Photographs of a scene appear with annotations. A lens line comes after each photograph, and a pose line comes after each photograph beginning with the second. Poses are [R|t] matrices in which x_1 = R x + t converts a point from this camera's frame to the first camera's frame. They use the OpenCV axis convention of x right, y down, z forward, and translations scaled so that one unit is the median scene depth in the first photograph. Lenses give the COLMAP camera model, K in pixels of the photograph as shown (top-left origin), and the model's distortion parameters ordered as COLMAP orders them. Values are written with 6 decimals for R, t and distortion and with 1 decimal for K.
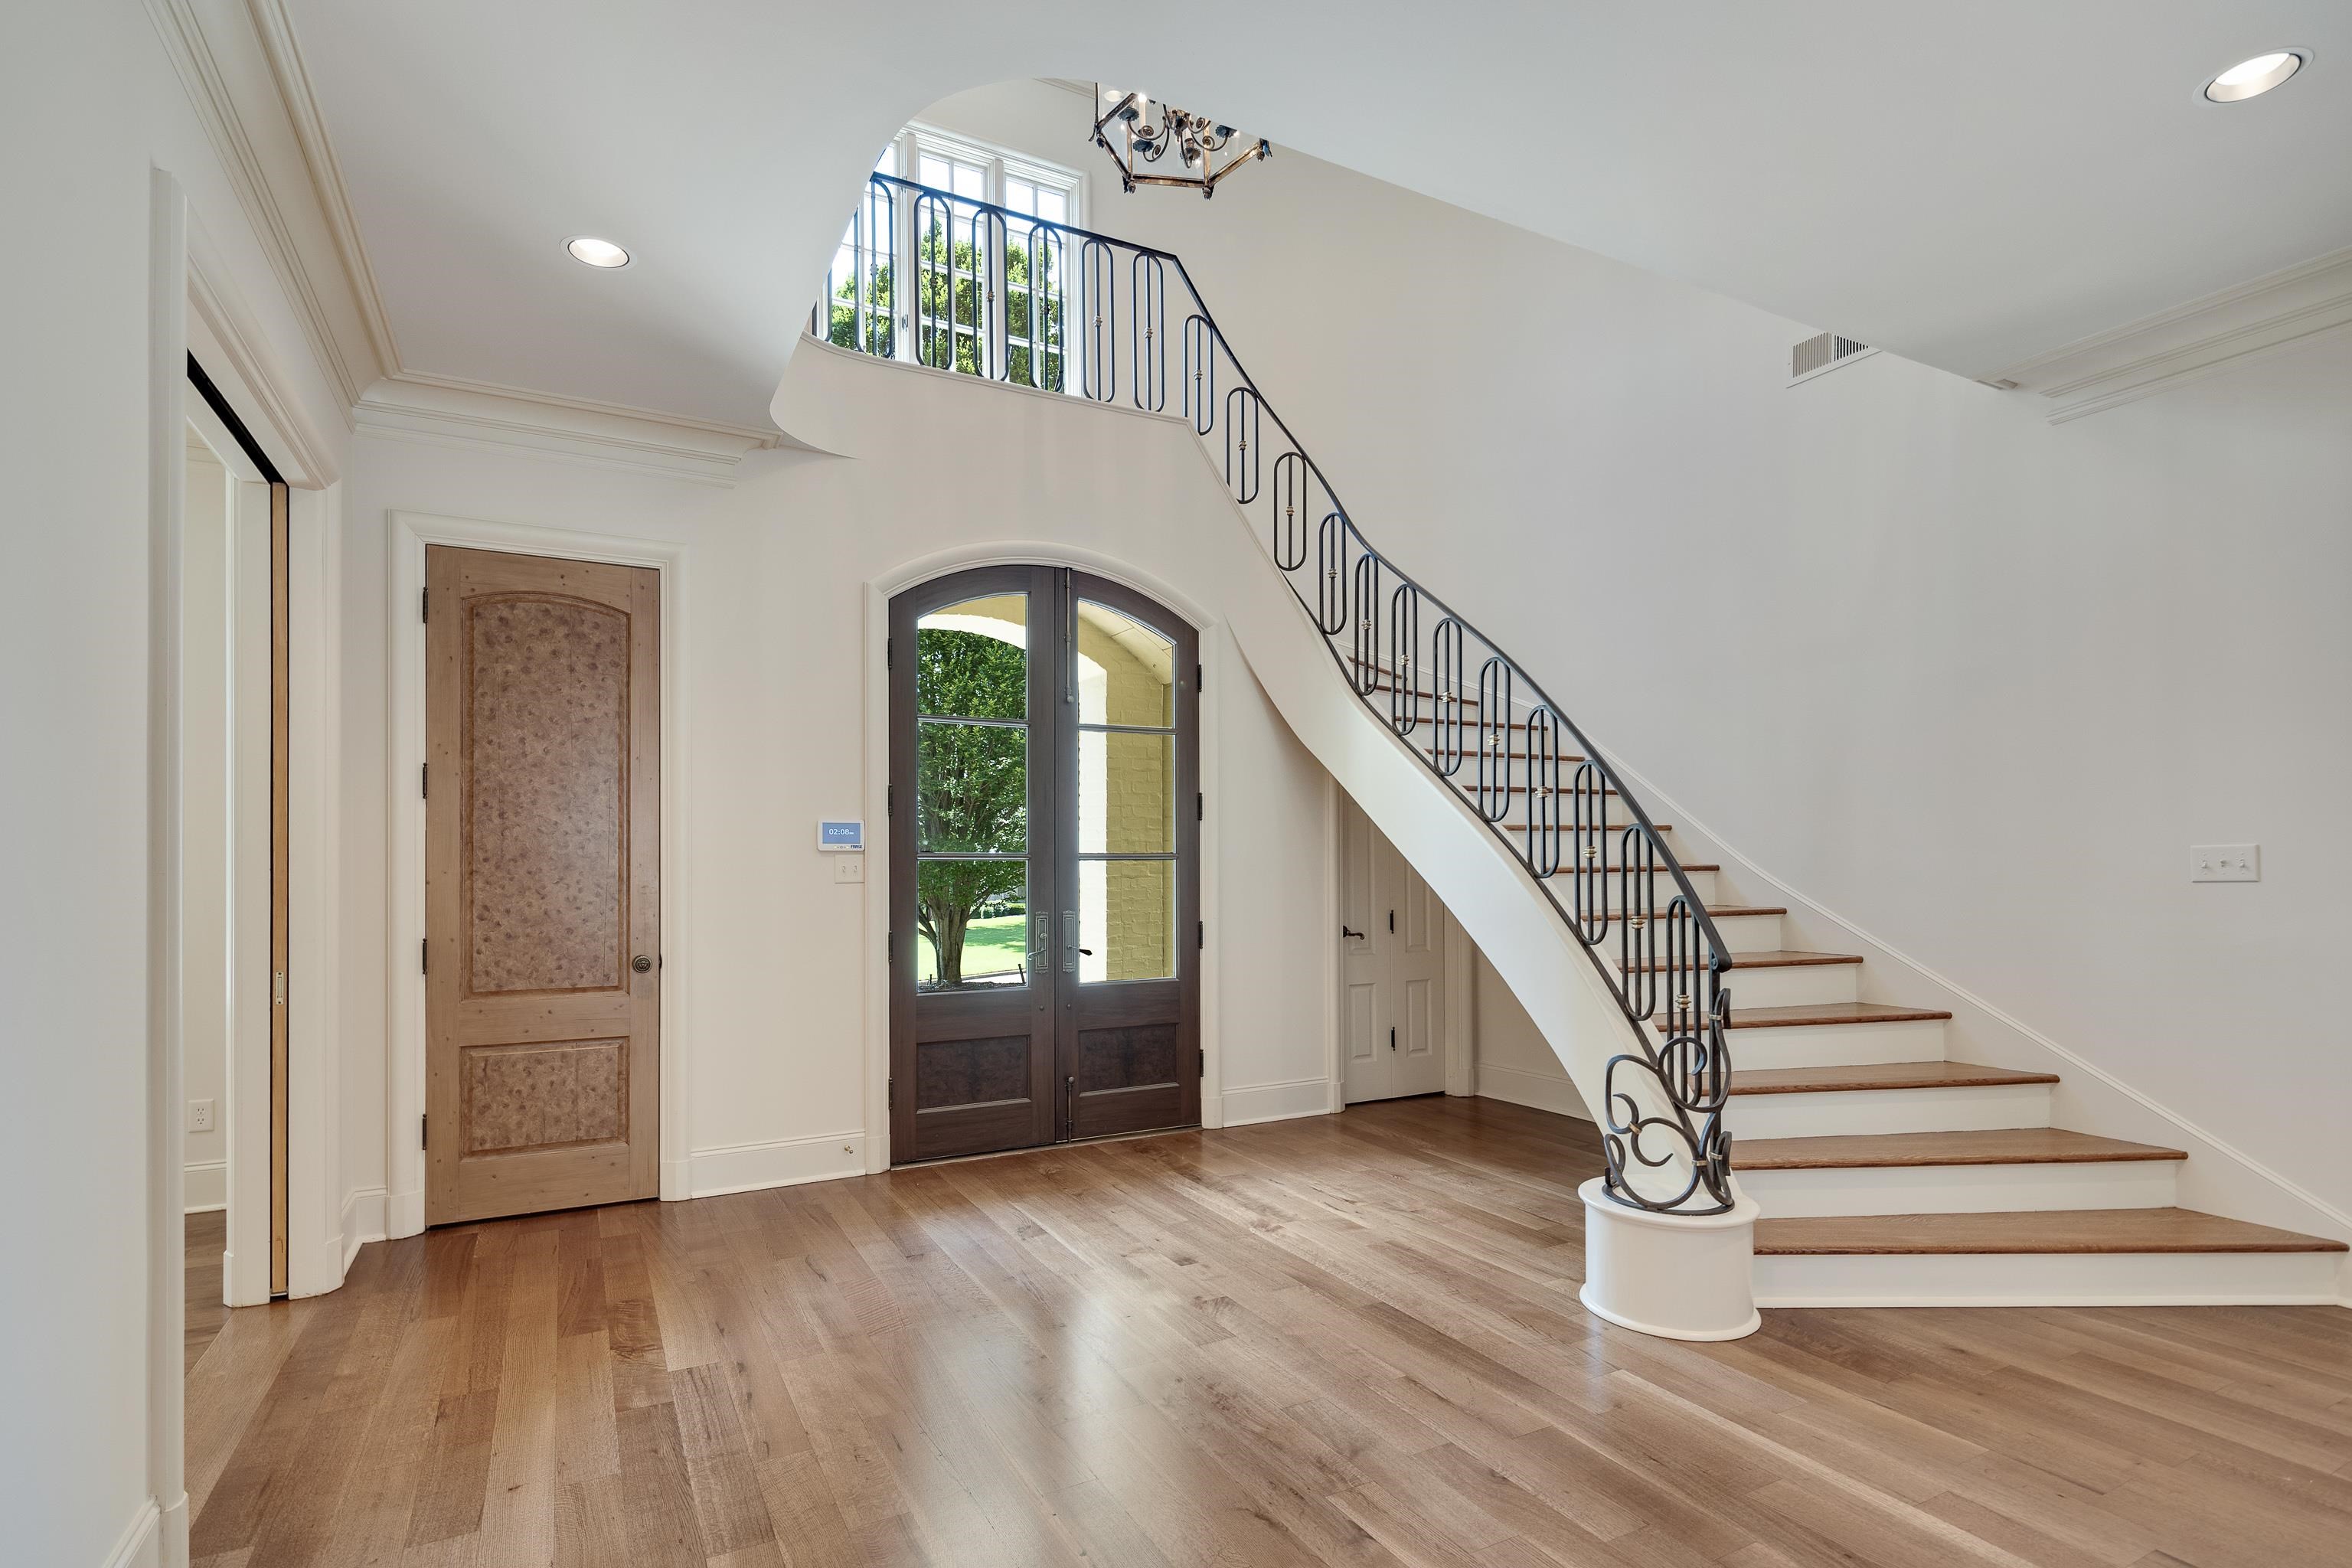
lens RADIAL K [[1141.8, 0, 1167.4], [0, 1141.8, 862.6], [0, 0, 1]] dist [0.003917, -0.000199]
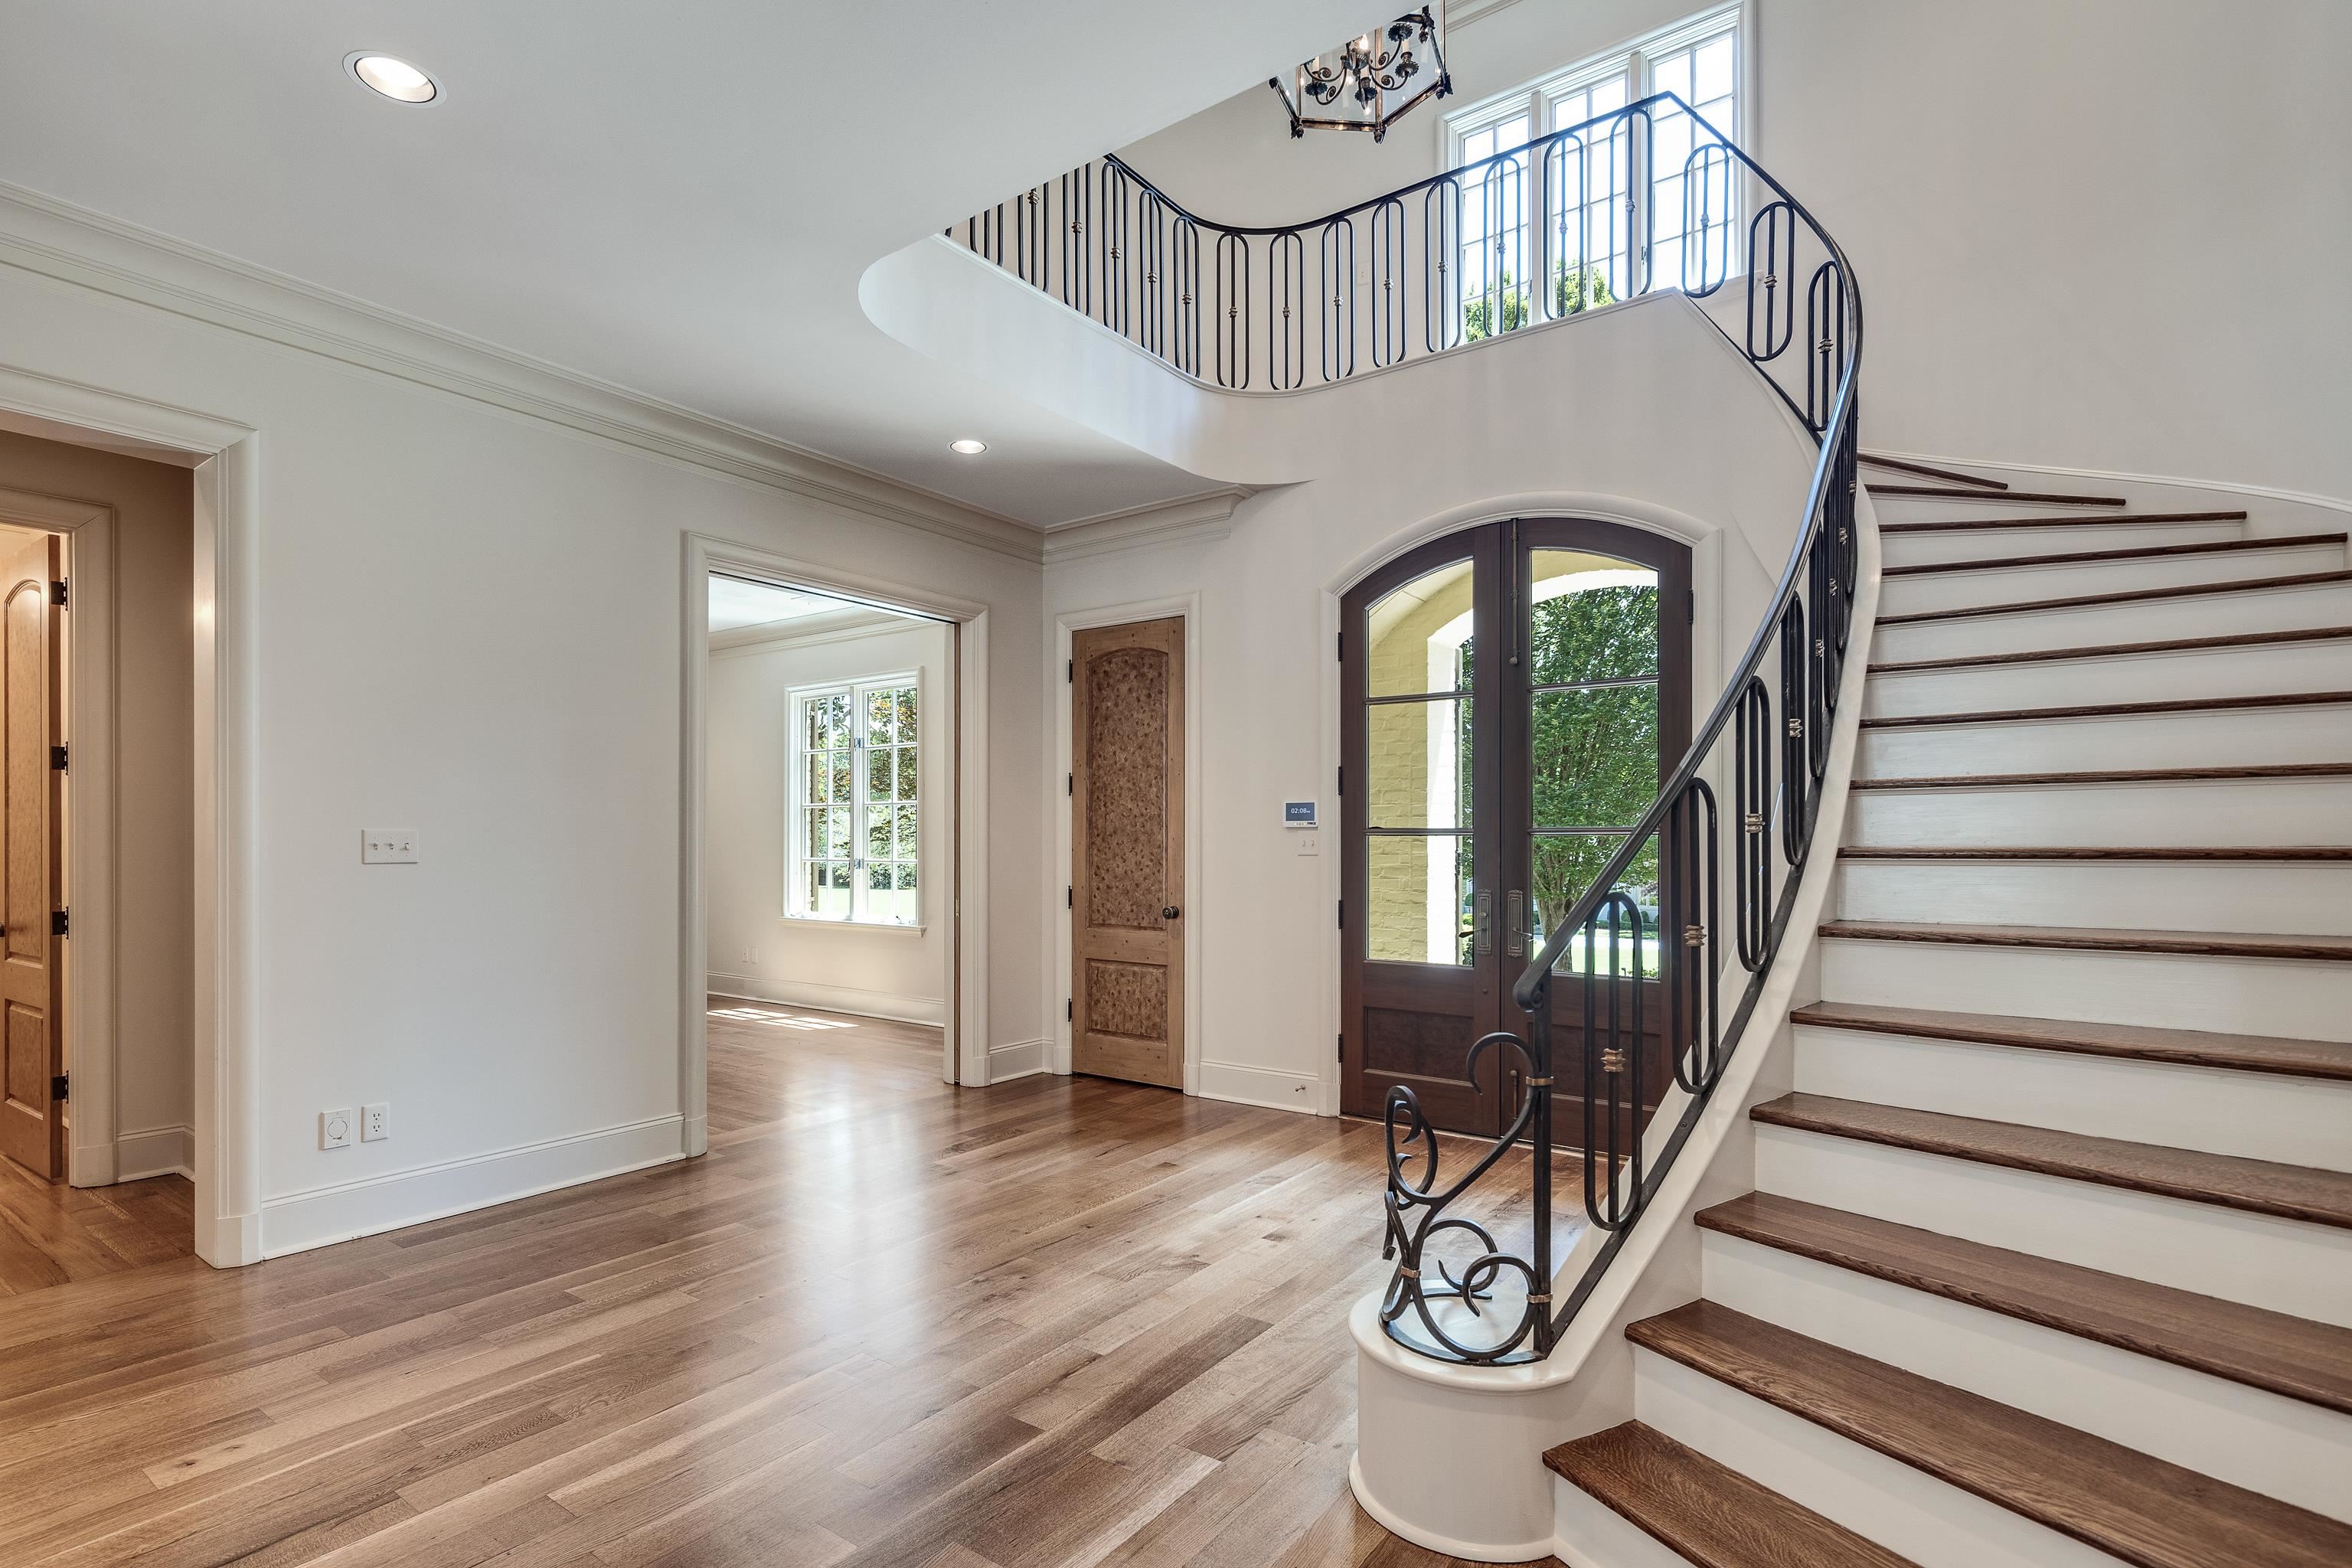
lens RADIAL K [[1141.8, 0, 1146.0], [0, 1141.8, 835.7], [0, 0, 1]] dist [0.003917, -0.000199]
pose [[0.426457, 0.001207, -0.904507, 0.752665], [-0.000917, 0.999999, 0.000902, -0.002890], [0.904508, 0.000445, 0.426457, 0.408206]]
